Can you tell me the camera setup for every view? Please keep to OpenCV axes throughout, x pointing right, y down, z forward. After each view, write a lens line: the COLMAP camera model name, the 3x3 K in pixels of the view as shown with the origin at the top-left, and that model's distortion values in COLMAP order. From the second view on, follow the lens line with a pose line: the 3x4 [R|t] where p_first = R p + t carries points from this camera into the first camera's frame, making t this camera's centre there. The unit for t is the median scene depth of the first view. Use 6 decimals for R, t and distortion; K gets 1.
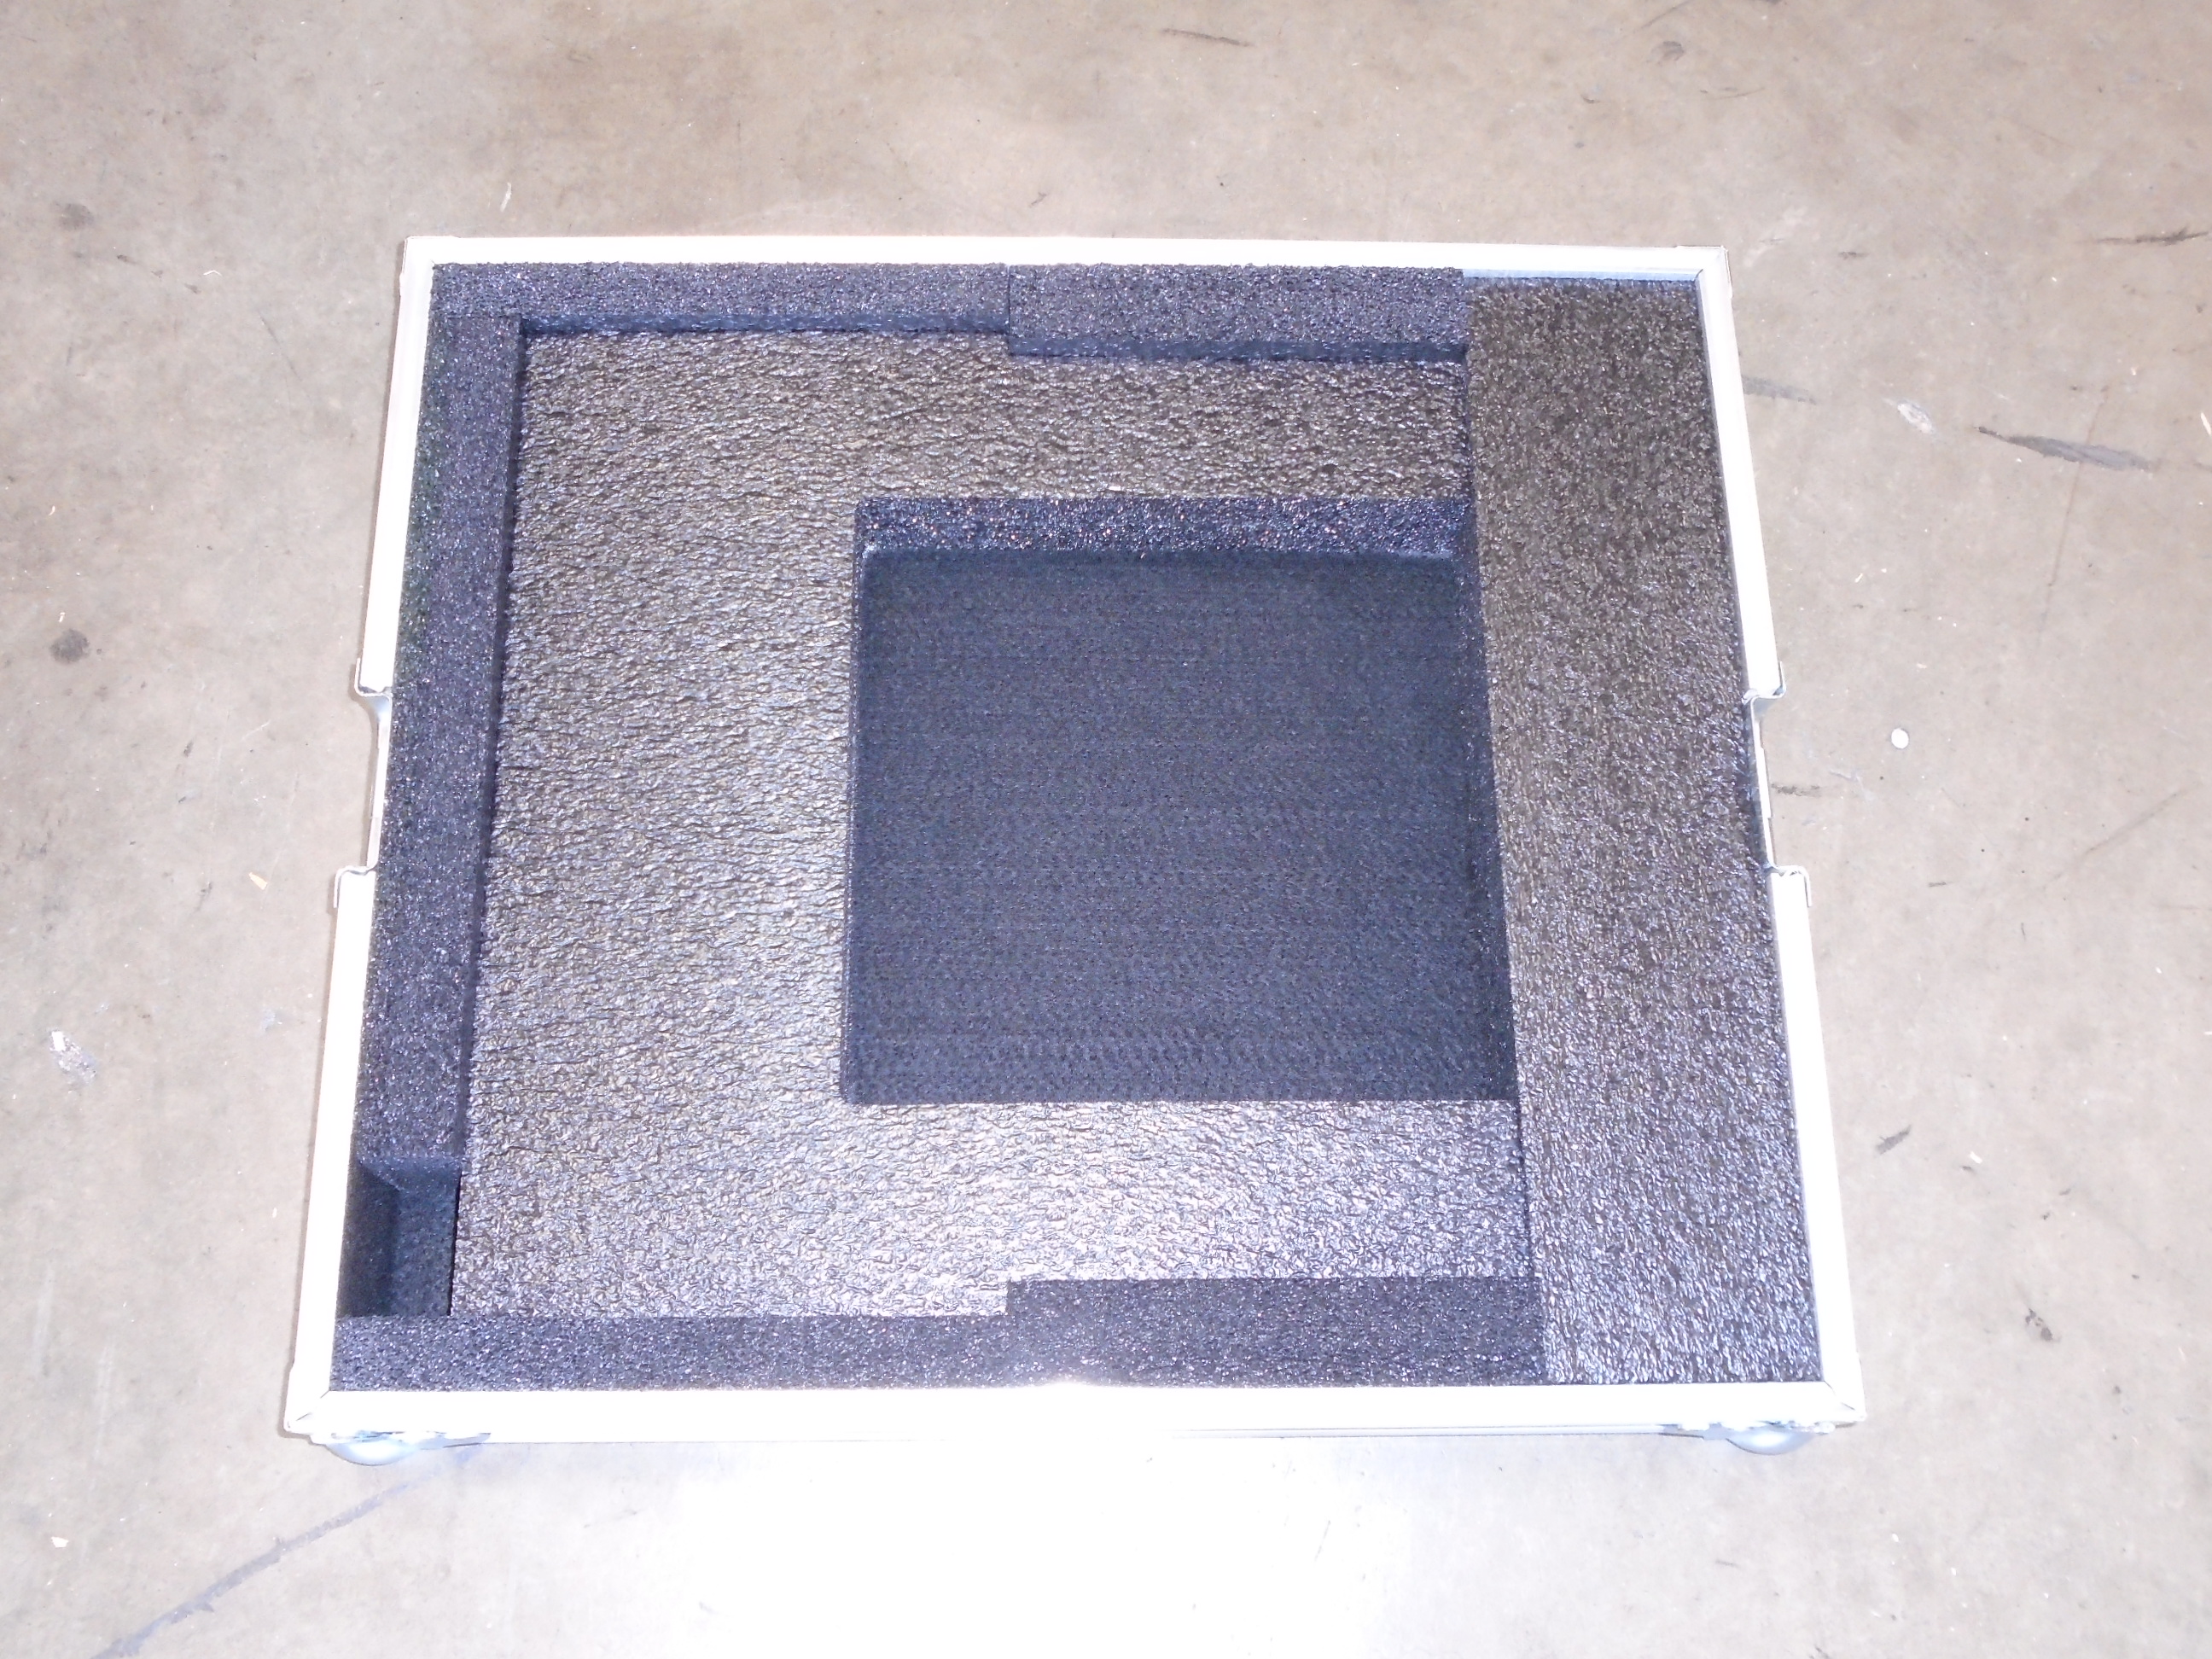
lens RADIAL K [[2195.5, 0, 1094.9], [0, 2195.5, 848.2], [0, 0, 1]] dist [-0.028942, 0.000000]
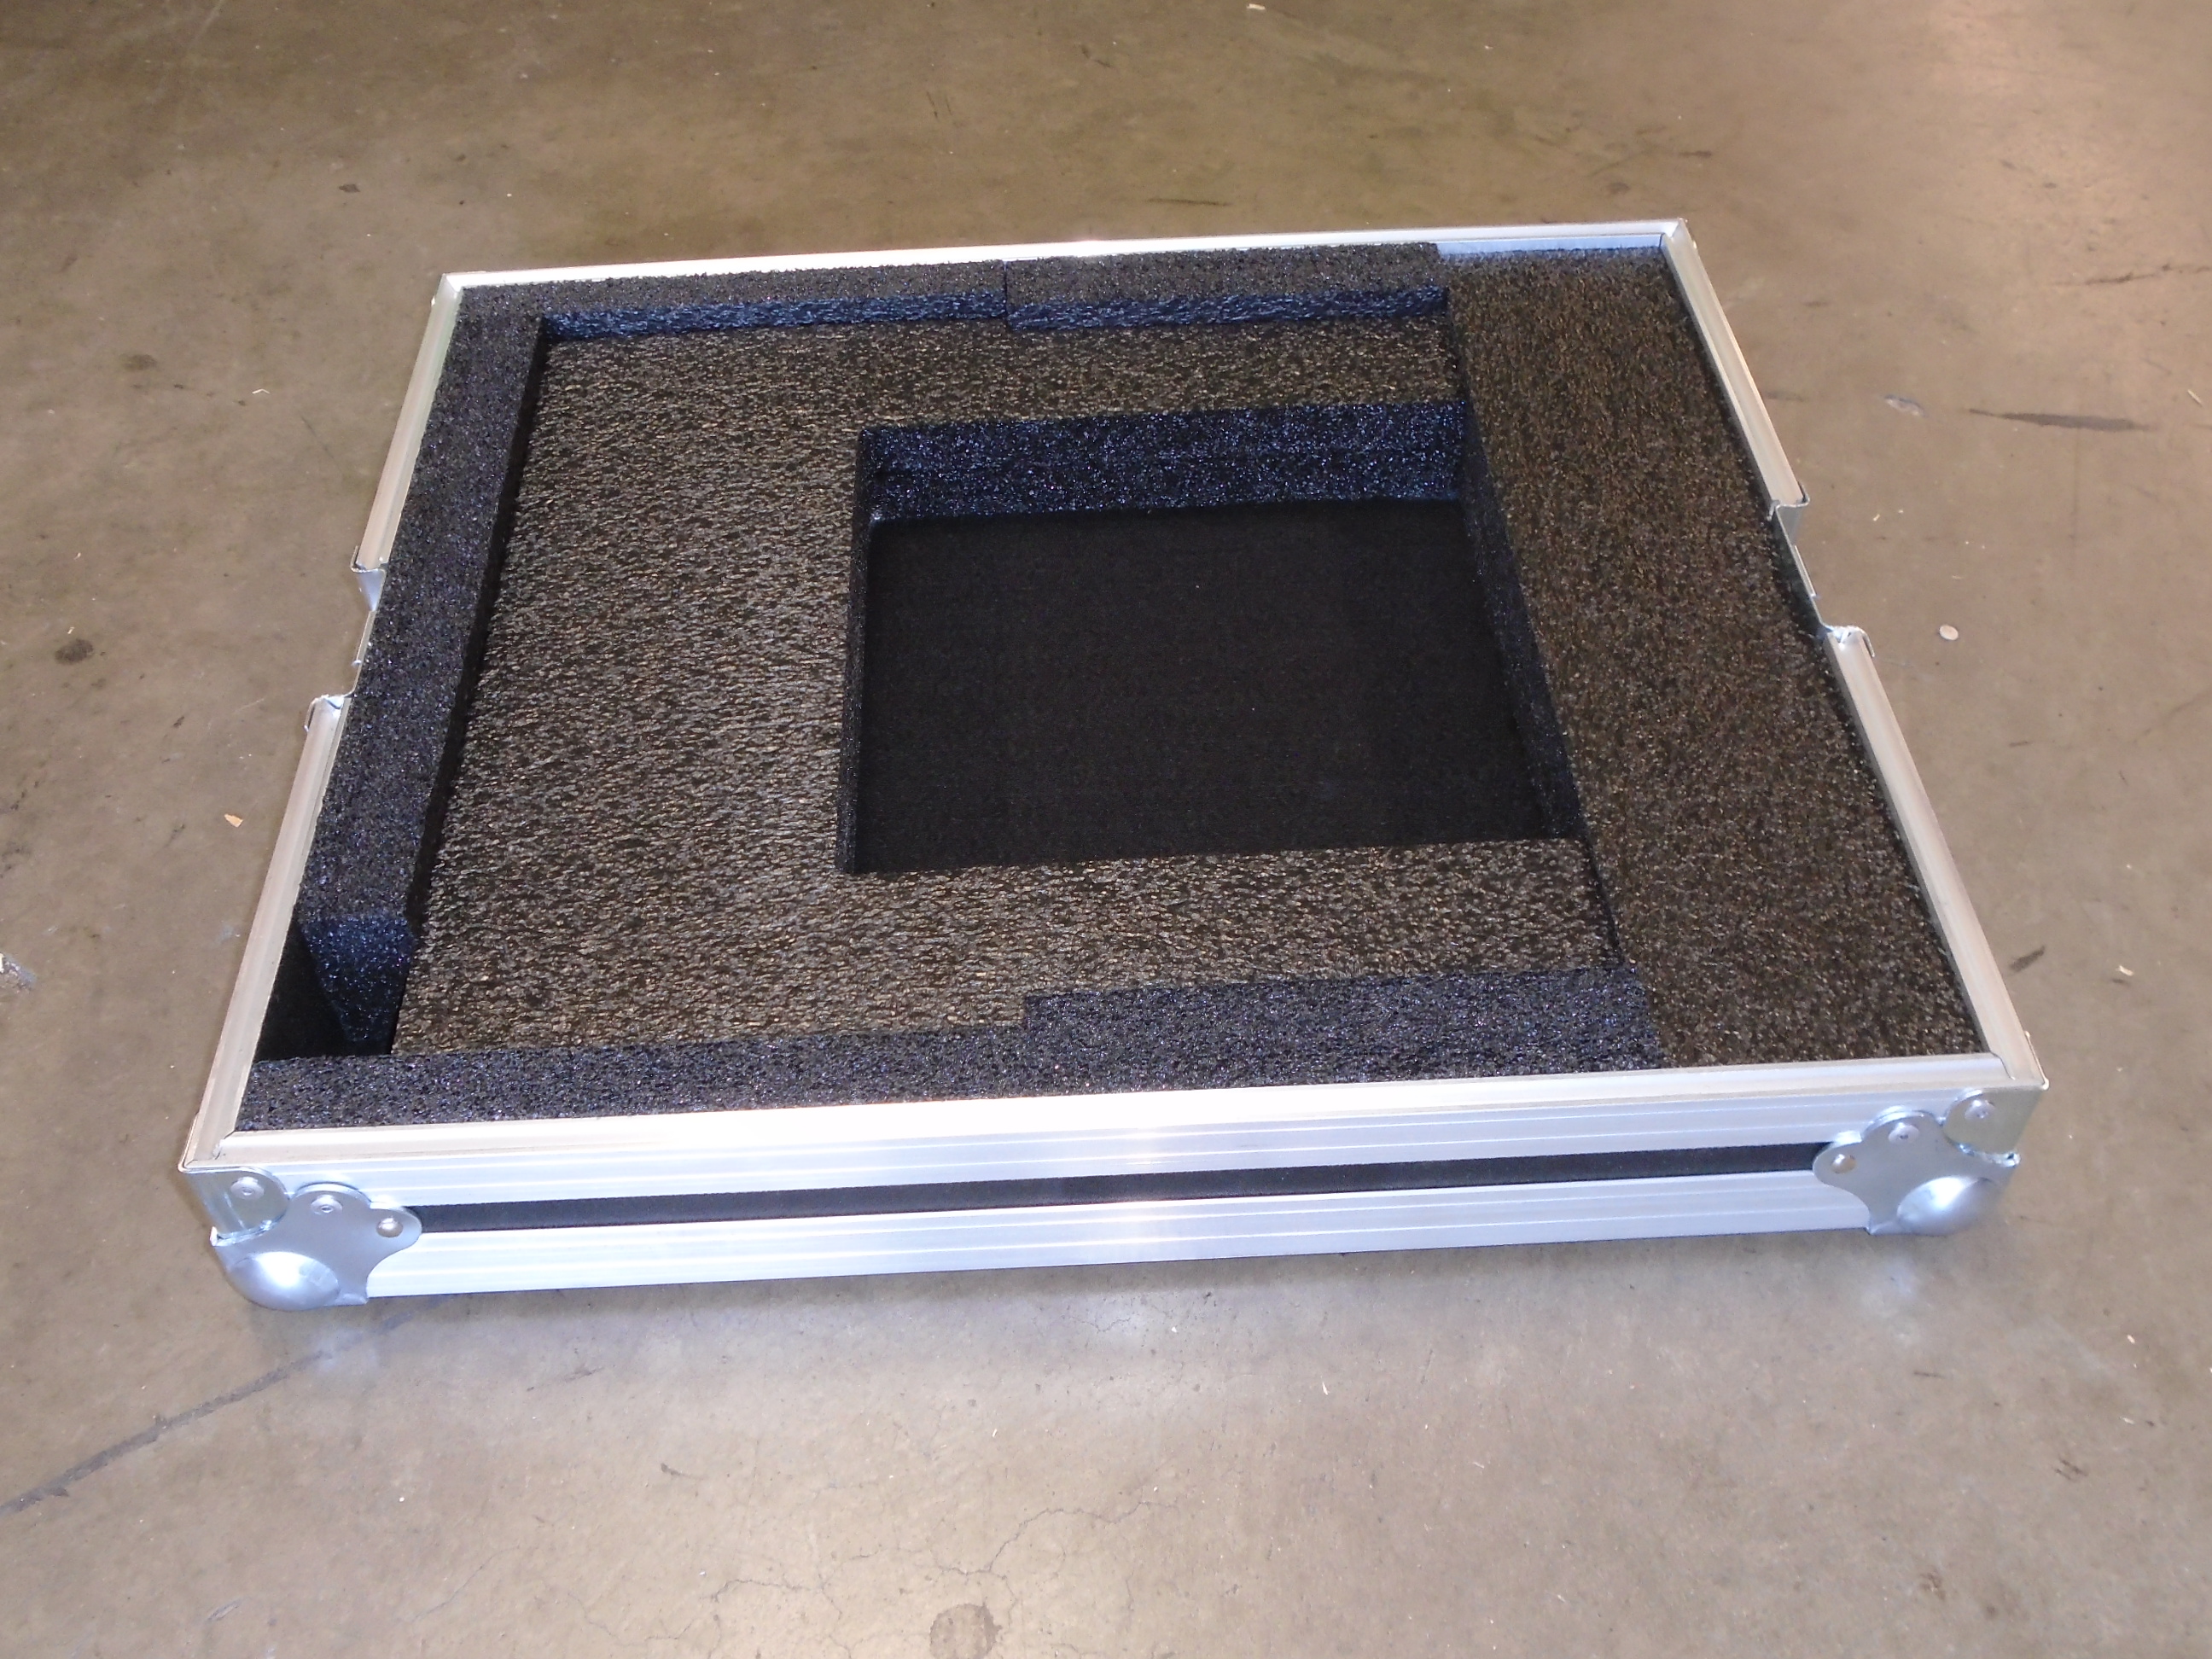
lens RADIAL K [[2195.5, 0, 1099.4], [0, 2195.5, 851.3], [0, 0, 1]] dist [-0.028942, 0.000000]
pose [[0.997989, -0.060345, -0.019379, 0.009601], [0.046990, 0.909654, -0.412699, 0.441434], [0.042532, 0.410959, 0.910661, 0.160373]]
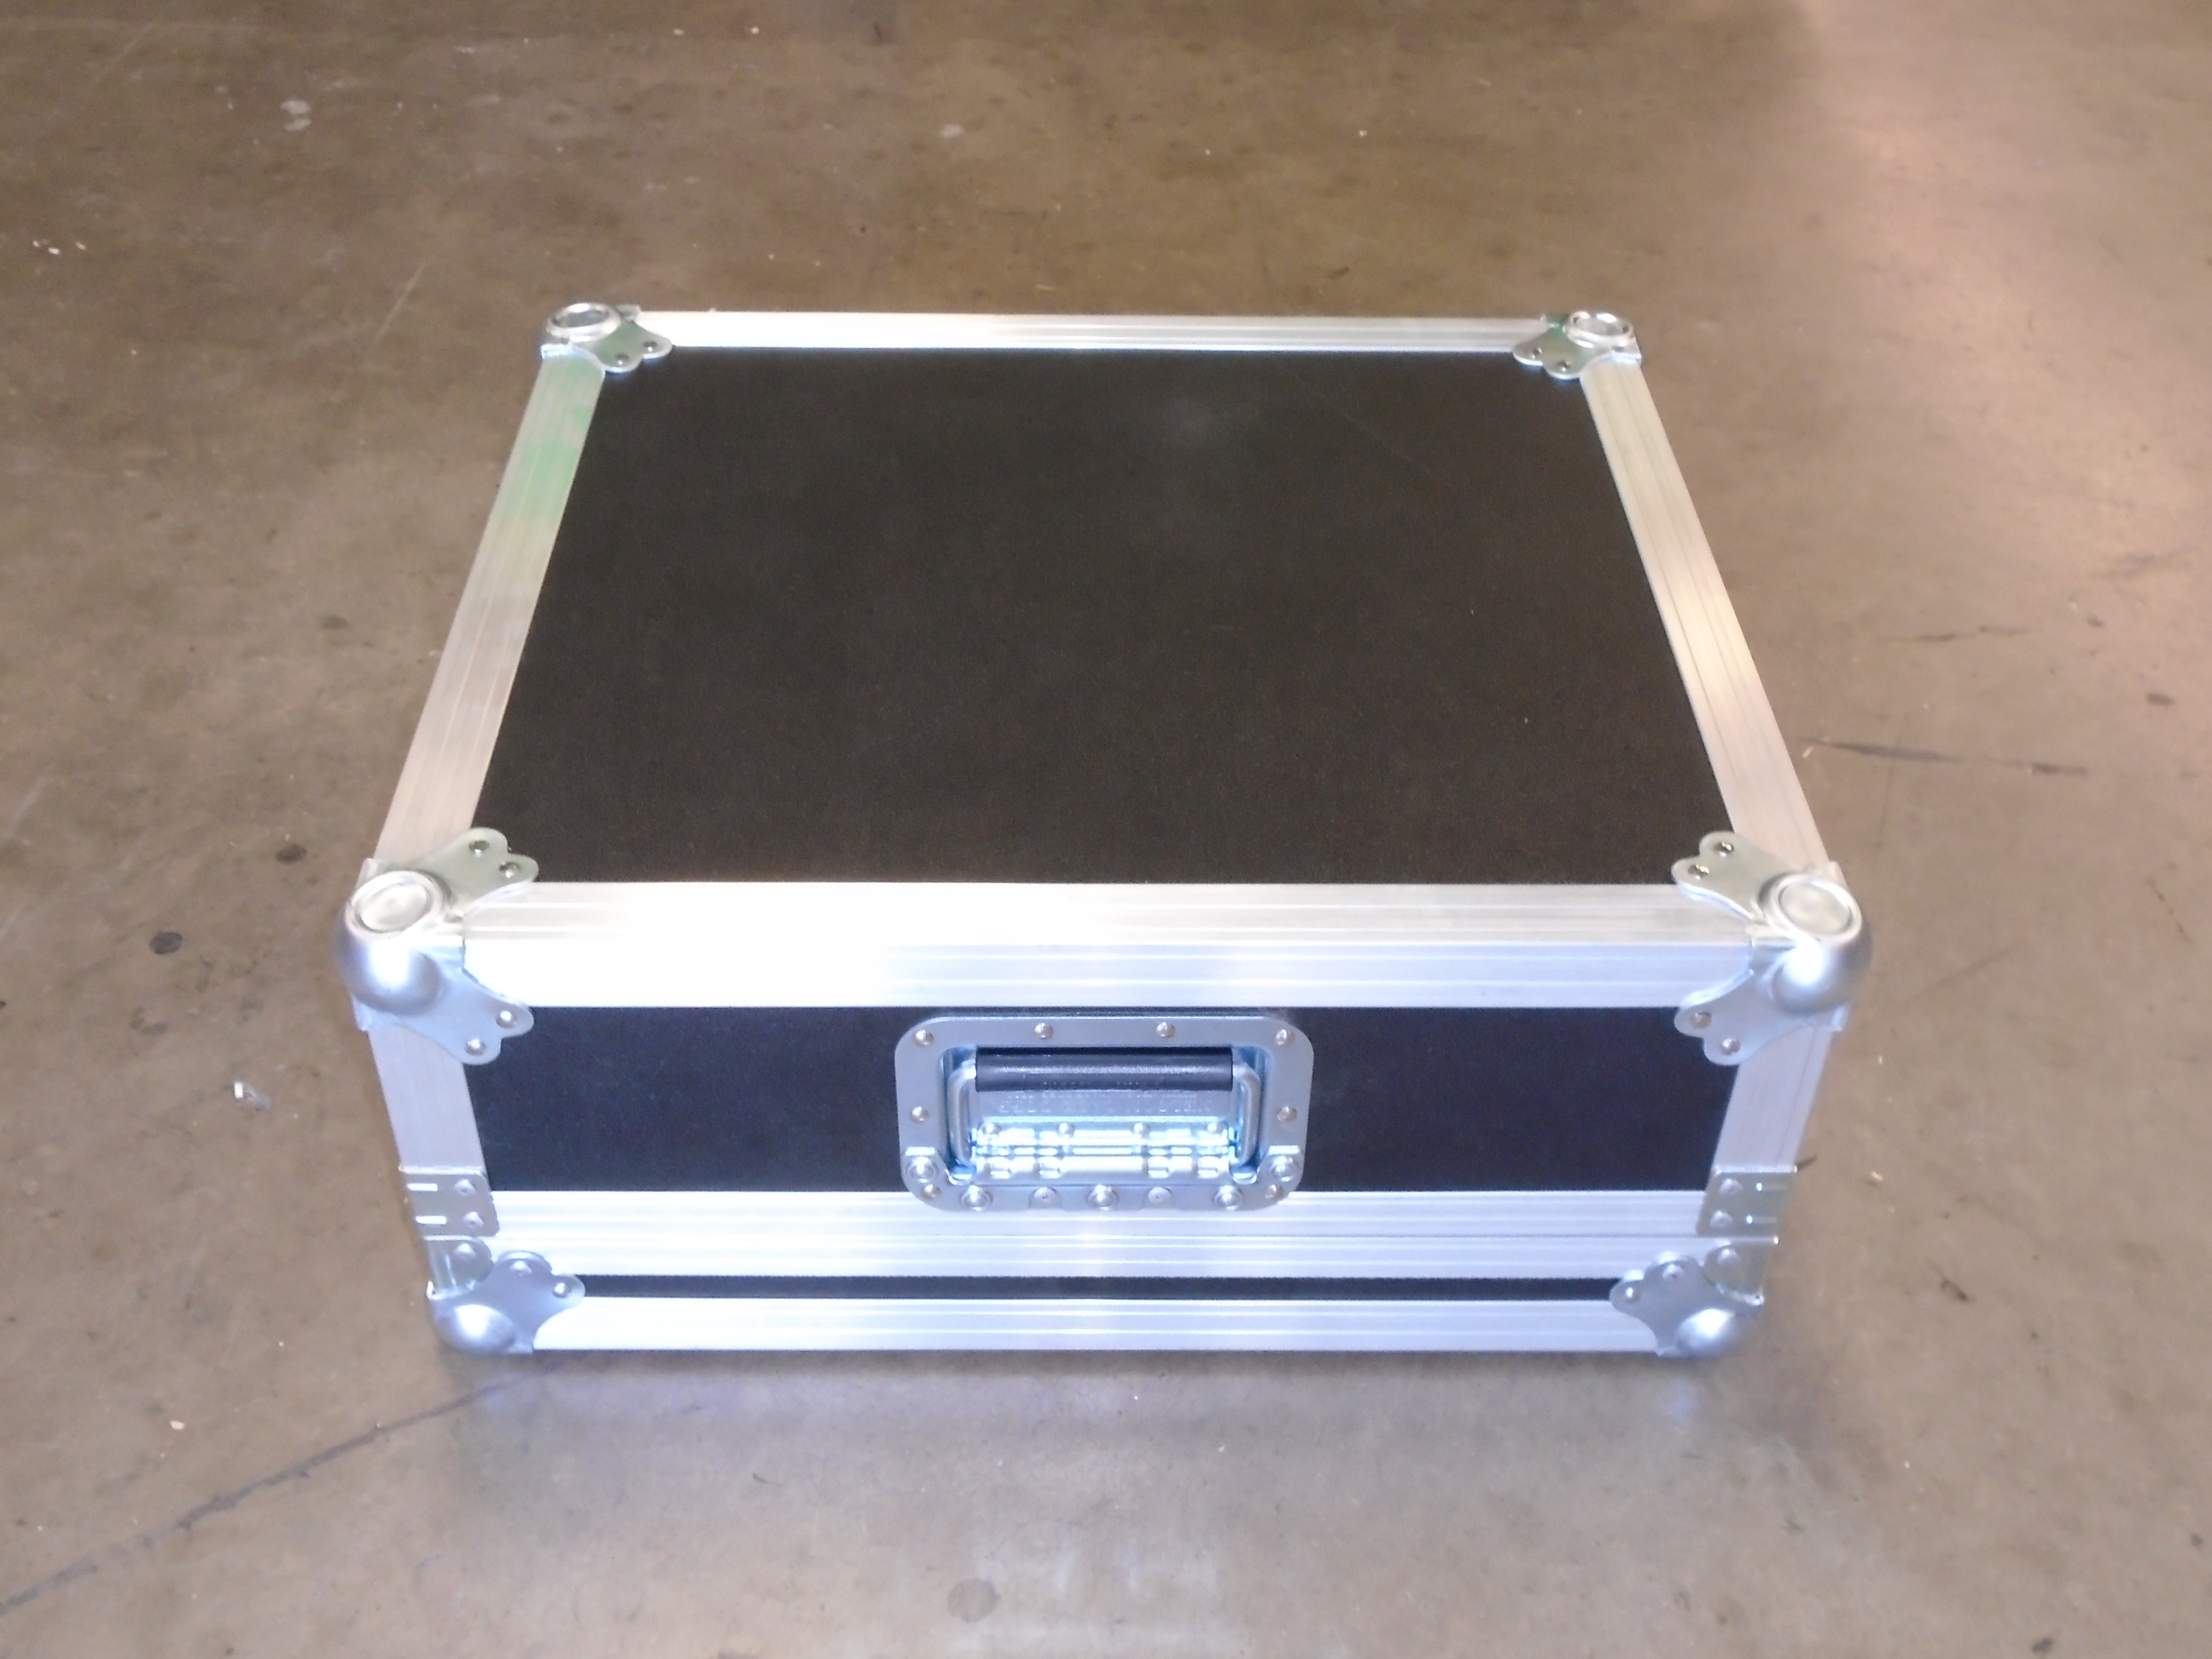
lens RADIAL K [[2335.6, 0, 1110.9], [0, 2335.6, 834.6], [0, 0, 1]] dist [0.000835, 0.000000]
pose [[0.999920, -0.011375, -0.005494, 0.007546], [0.006855, 0.853927, -0.520348, 0.626113], [0.010611, 0.520269, 0.853936, -0.150667]]
